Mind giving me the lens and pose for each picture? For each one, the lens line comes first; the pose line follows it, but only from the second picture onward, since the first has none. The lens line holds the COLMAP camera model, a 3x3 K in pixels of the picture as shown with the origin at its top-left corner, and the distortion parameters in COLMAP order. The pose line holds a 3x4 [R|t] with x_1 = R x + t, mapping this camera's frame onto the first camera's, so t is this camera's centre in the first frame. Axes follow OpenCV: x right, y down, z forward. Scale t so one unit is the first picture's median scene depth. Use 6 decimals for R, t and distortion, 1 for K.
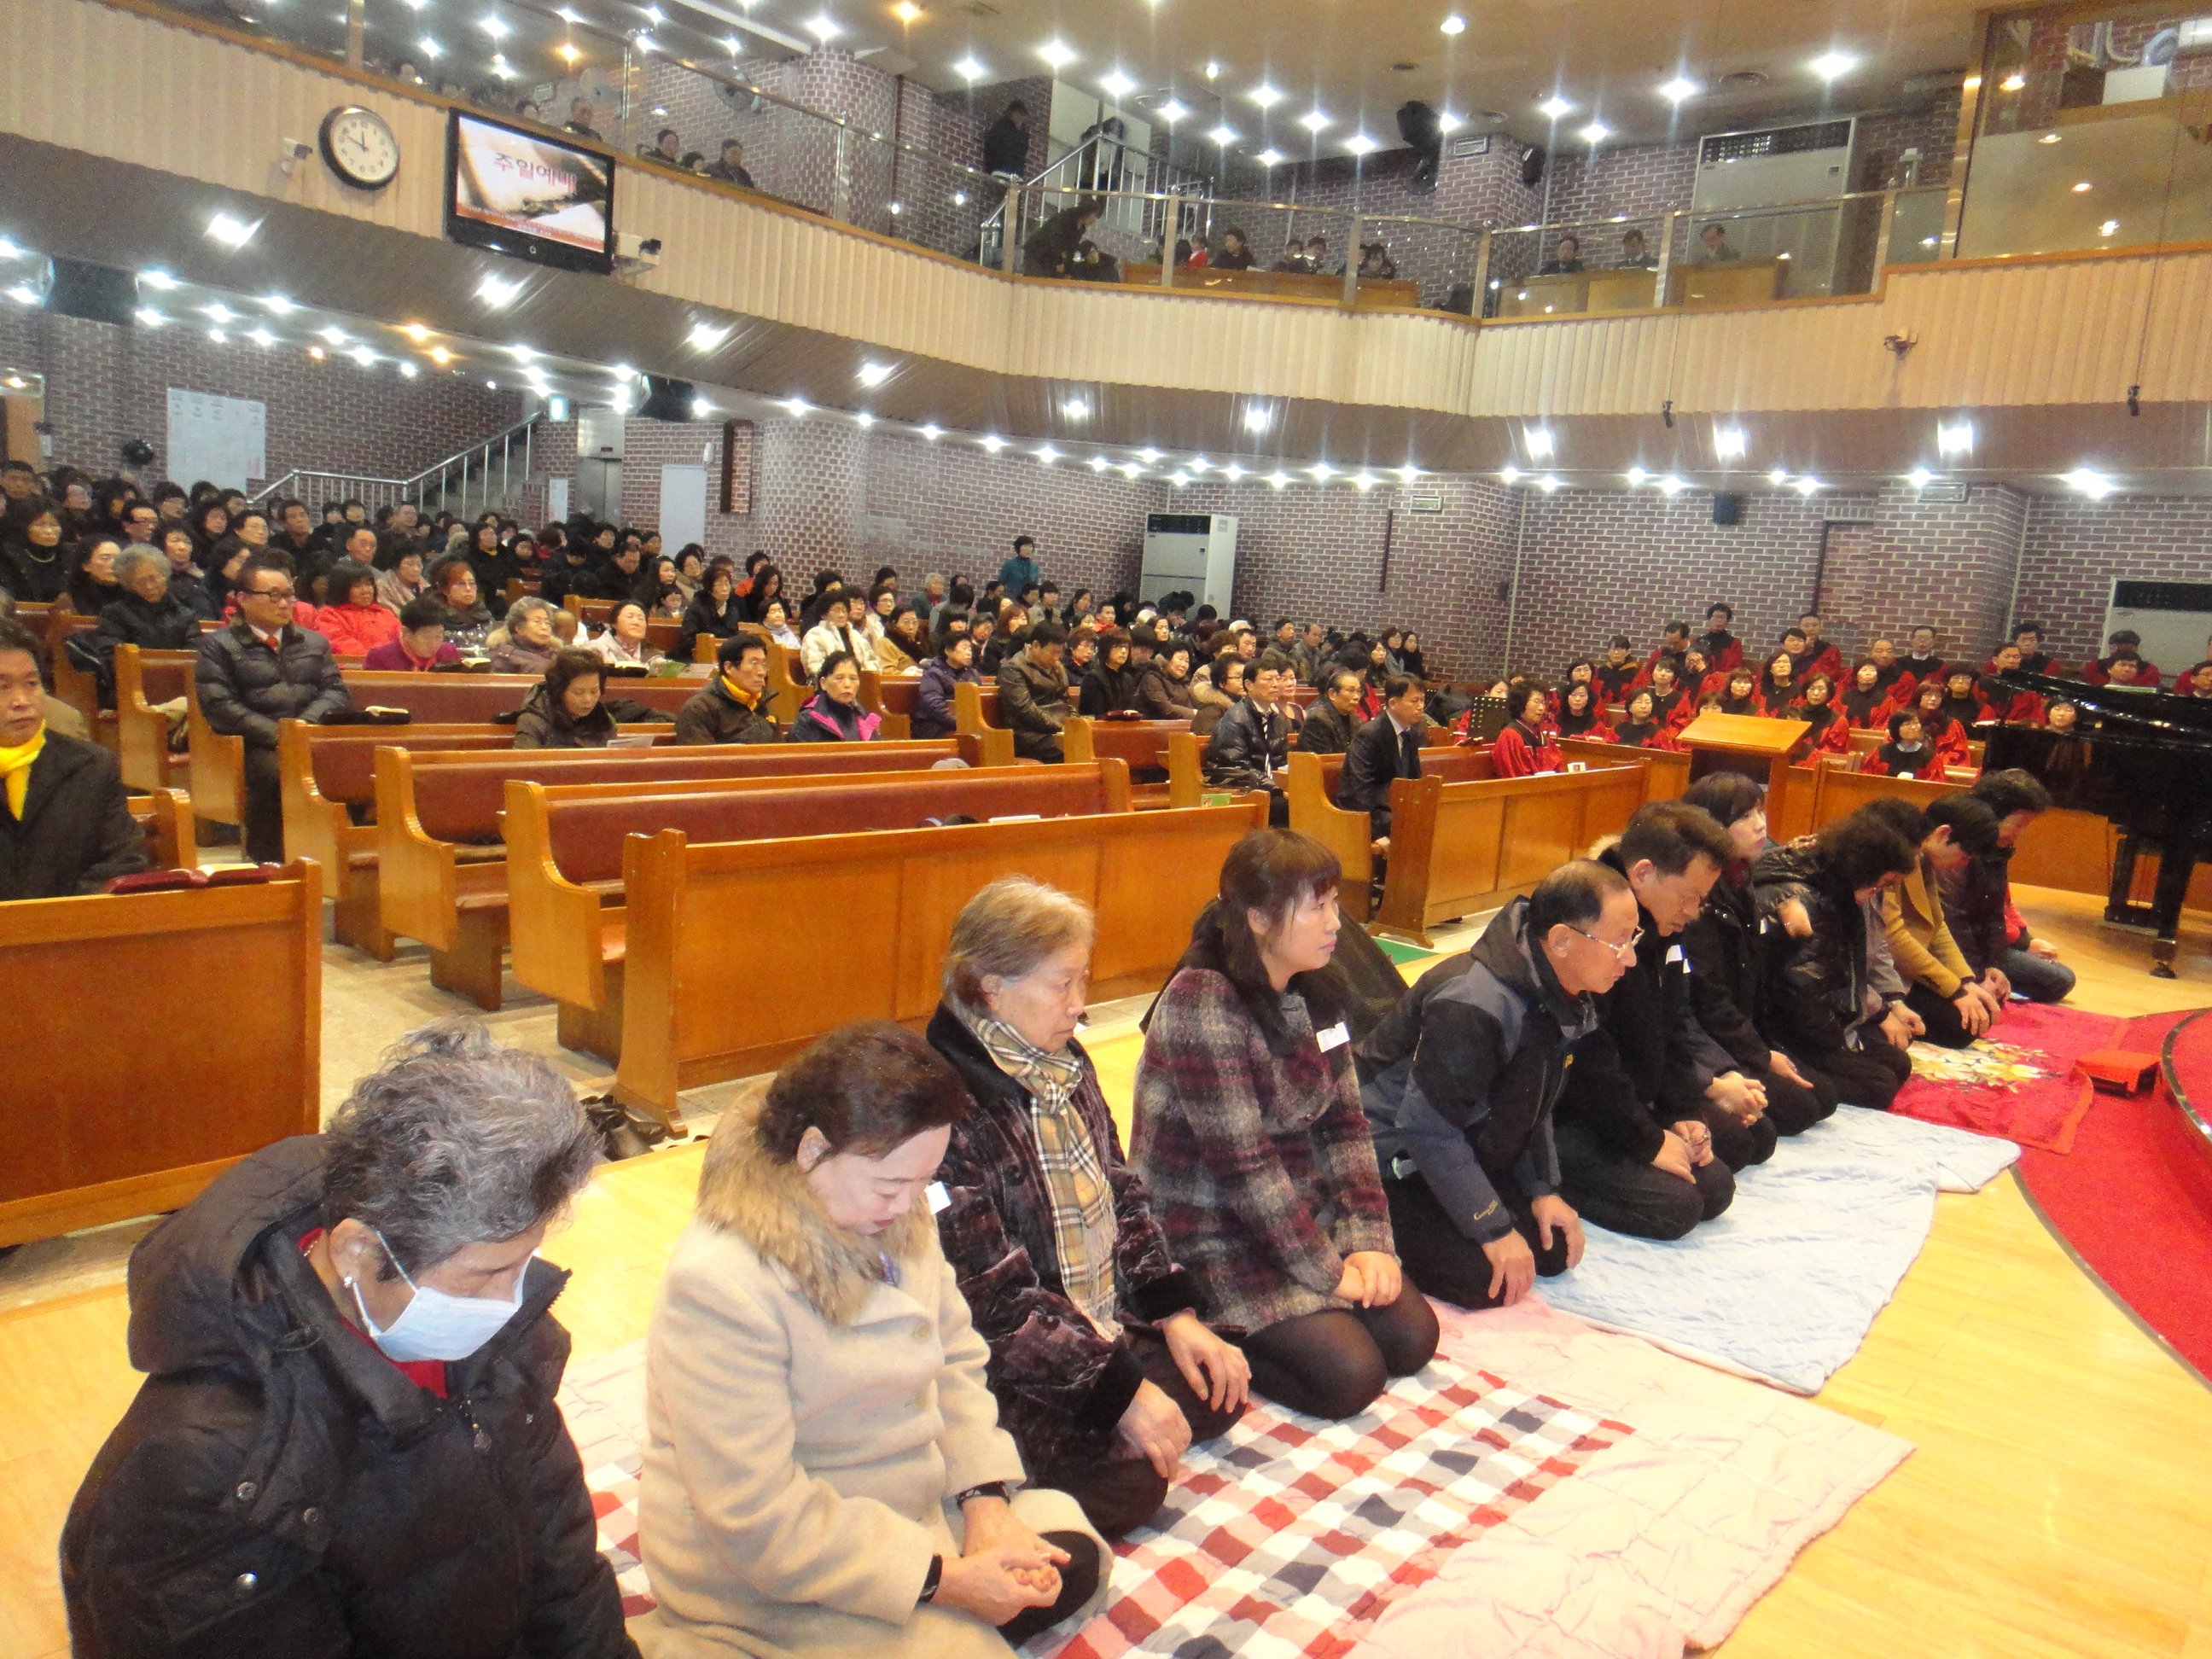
lens RADIAL K [[1551.7, 0, 1083.8], [0, 1551.7, 831.1], [0, 0, 1]] dist [0.012701, -0.005045]
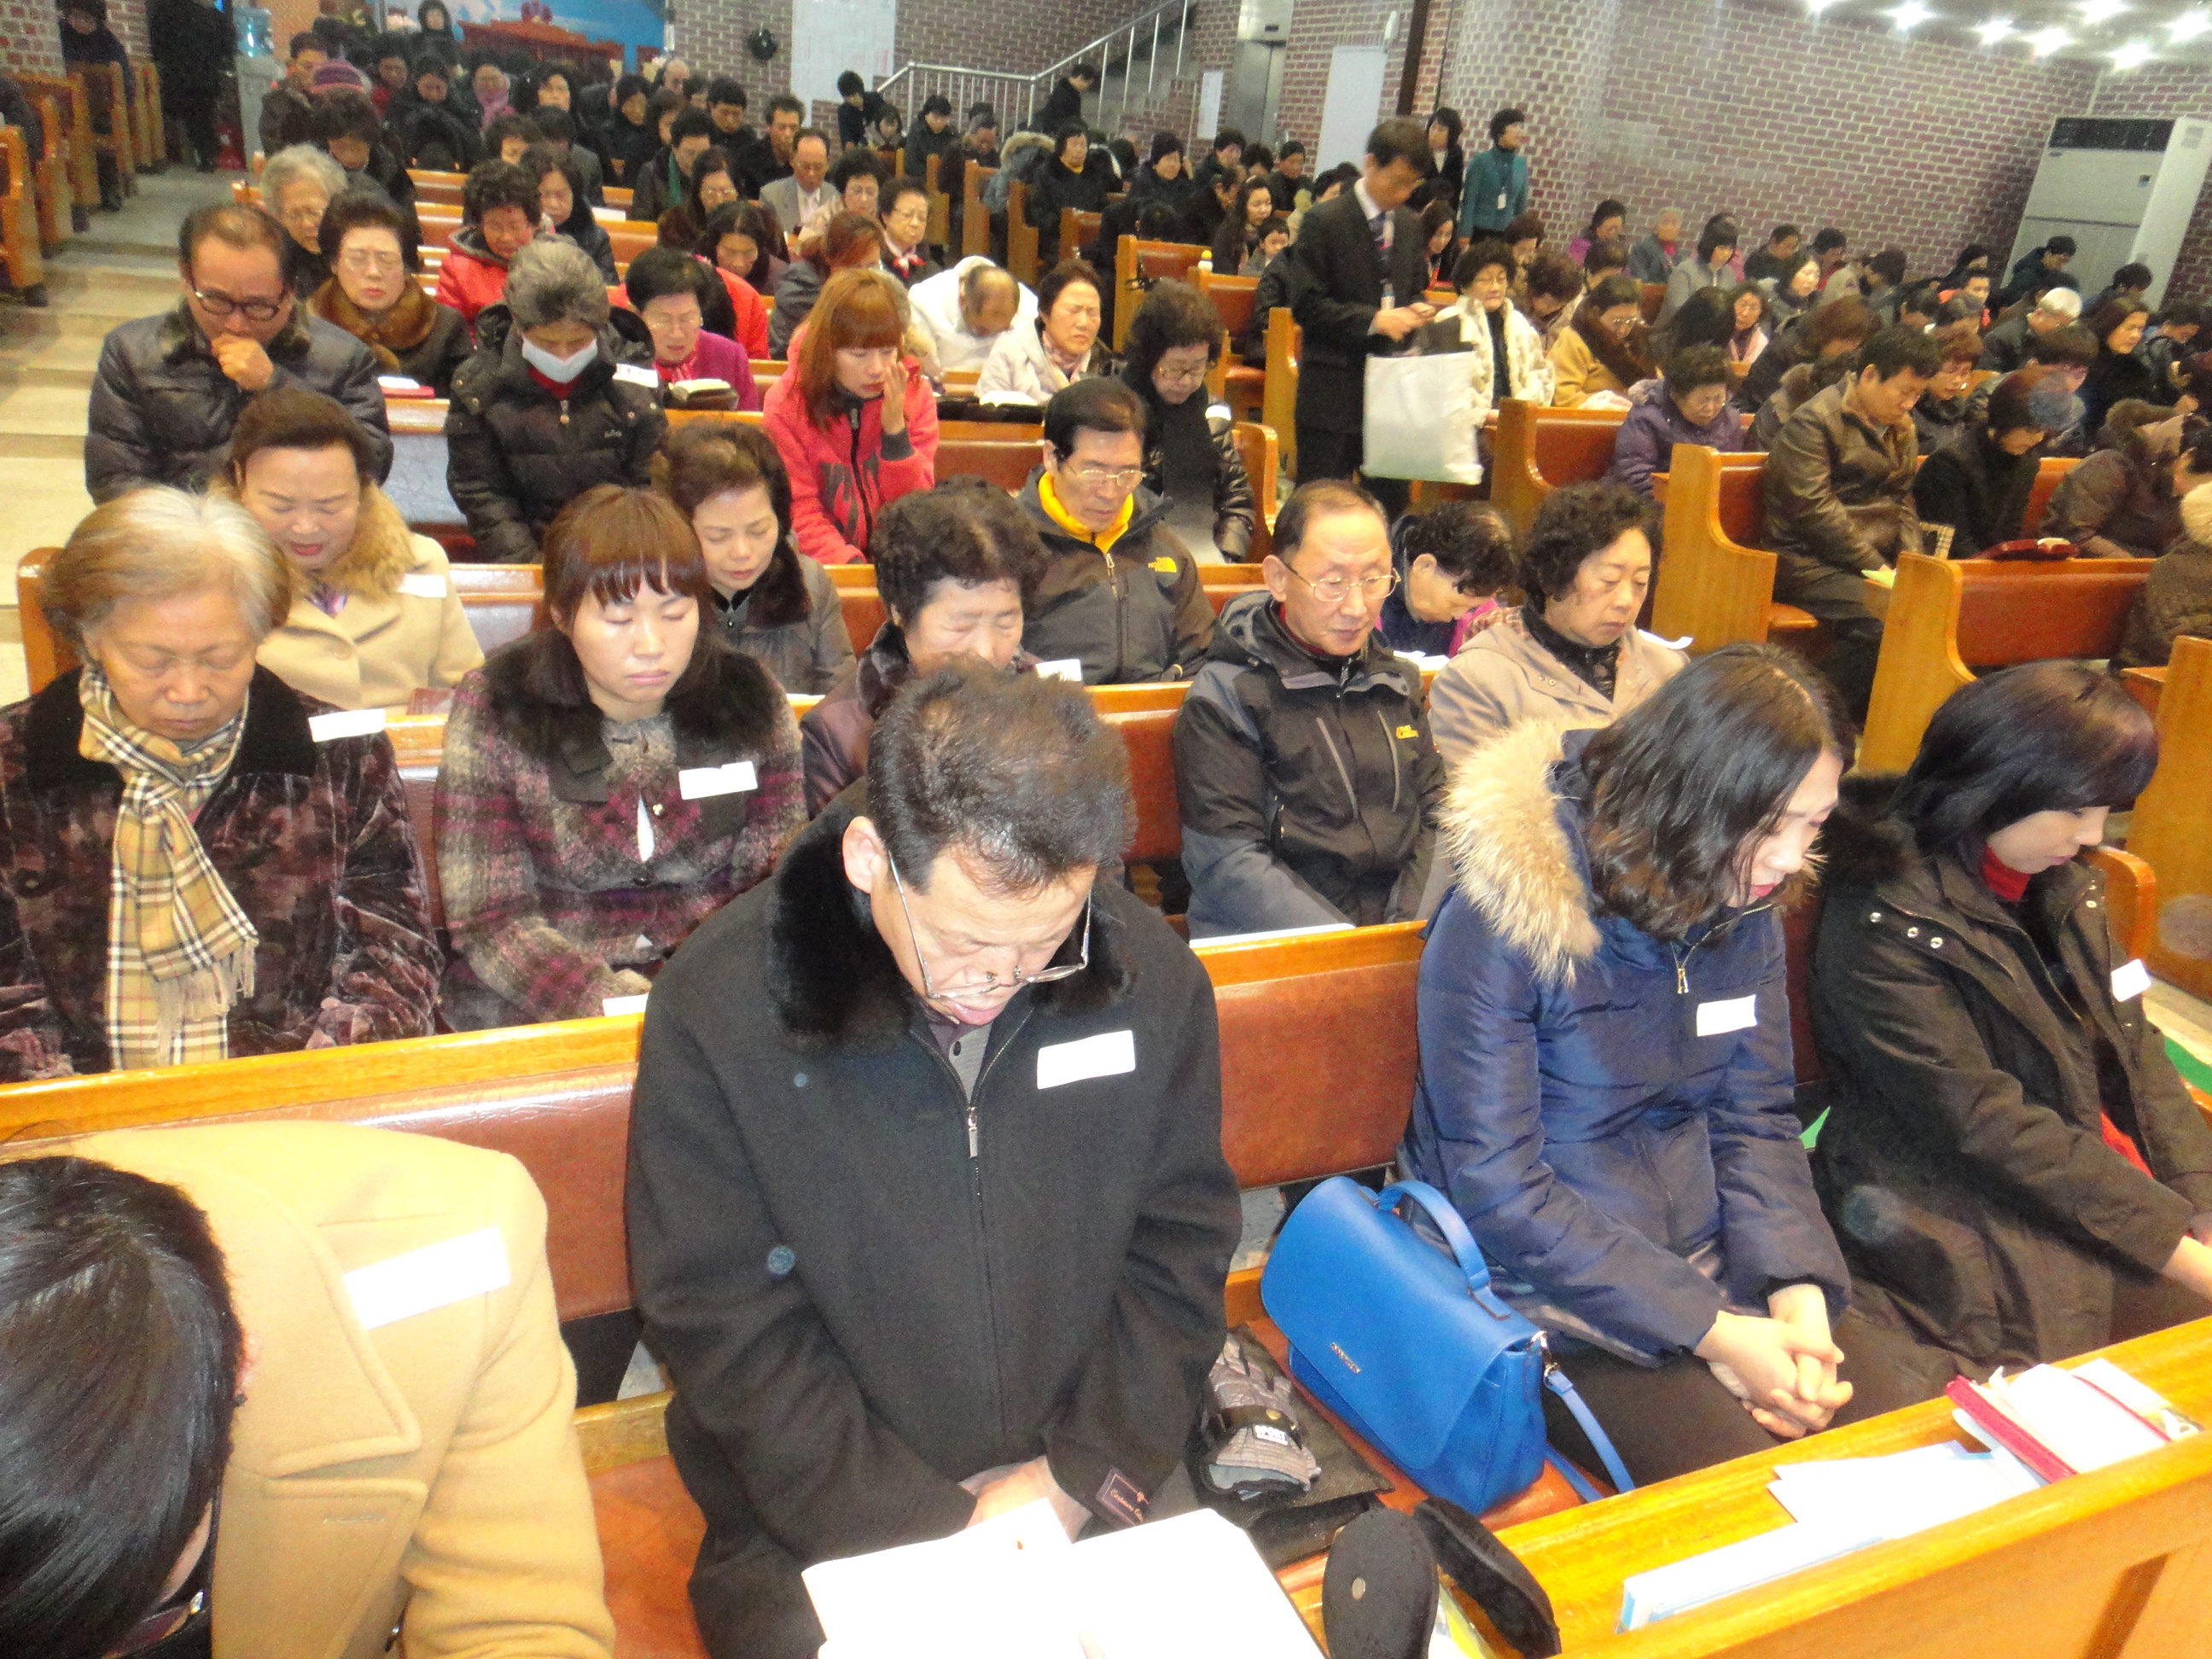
lens RADIAL K [[1551.7, 0, 1074.1], [0, 1551.7, 852.1], [0, 0, 1]] dist [0.012701, -0.005045]
pose [[0.902146, 0.184734, -0.389879, -0.025270], [-0.089785, 0.964294, 0.249152, -0.049968], [0.421985, -0.189766, 0.886520, 0.281468]]
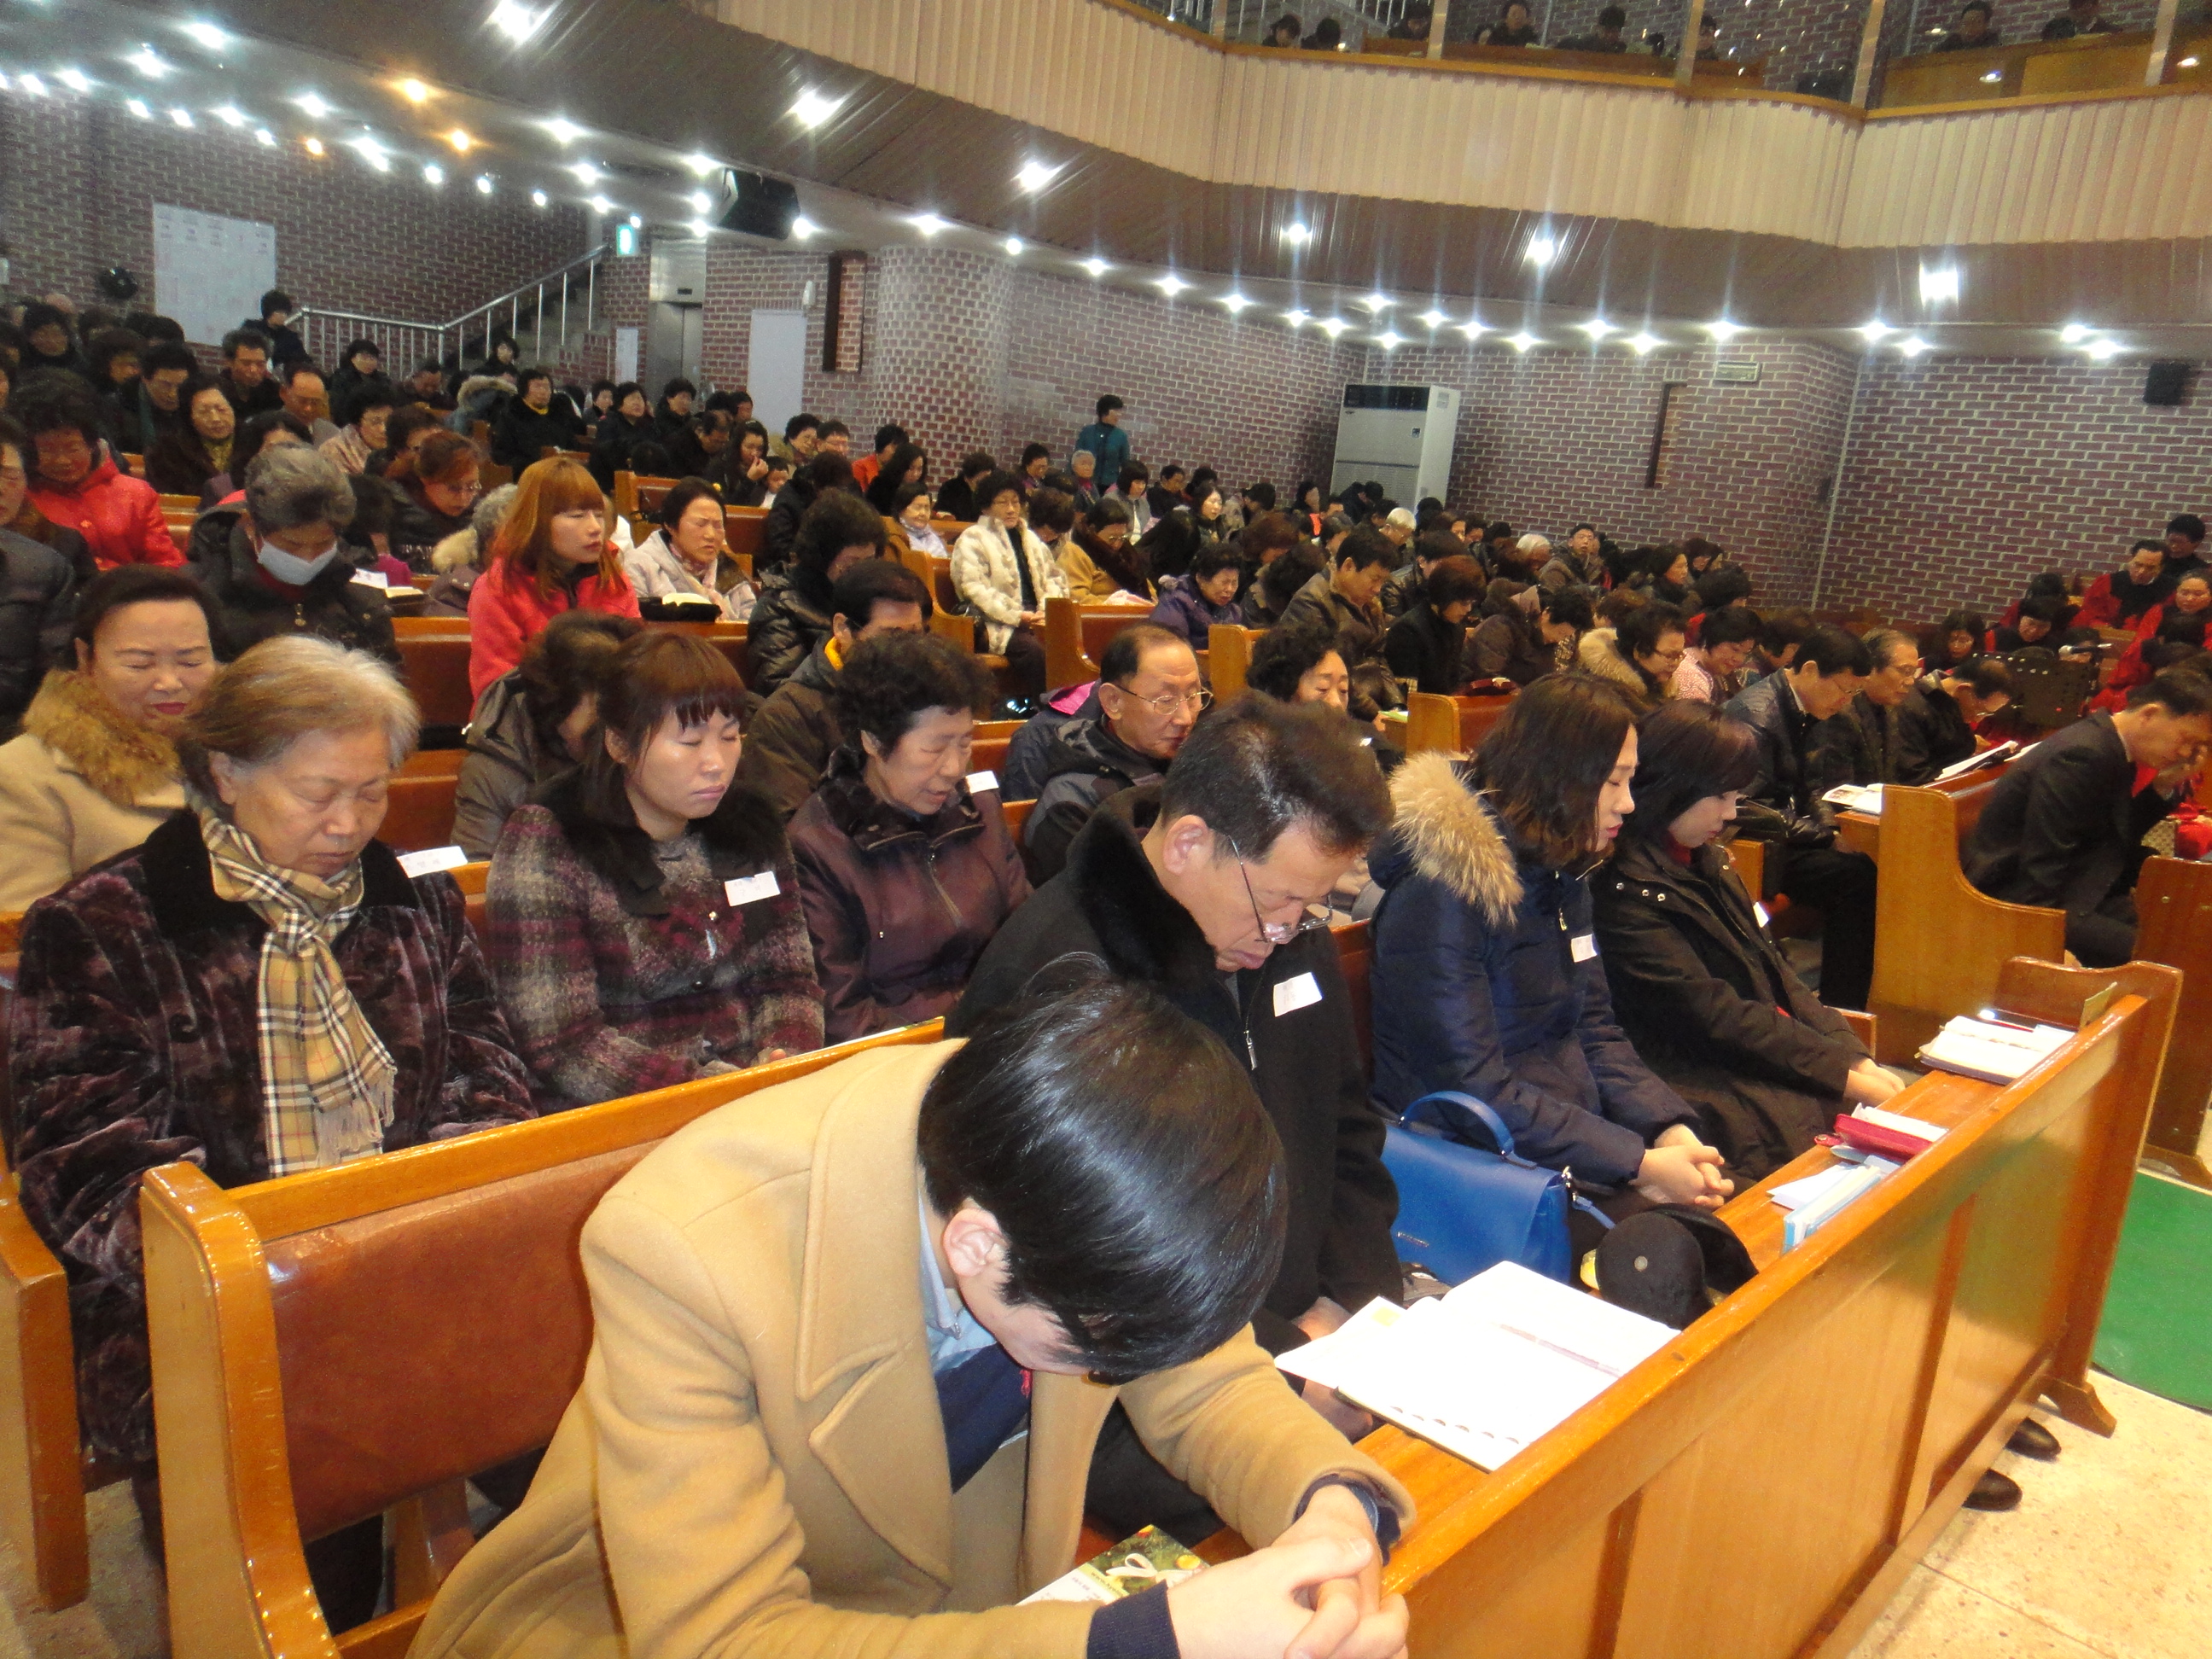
lens RADIAL K [[1551.7, 0, 1118.6], [0, 1551.7, 857.0], [0, 0, 1]] dist [0.012701, -0.005045]
pose [[0.999202, 0.027539, -0.028943, -0.067435], [-0.024956, 0.995974, 0.086099, -0.036394], [0.031198, -0.085307, 0.995866, 0.241524]]
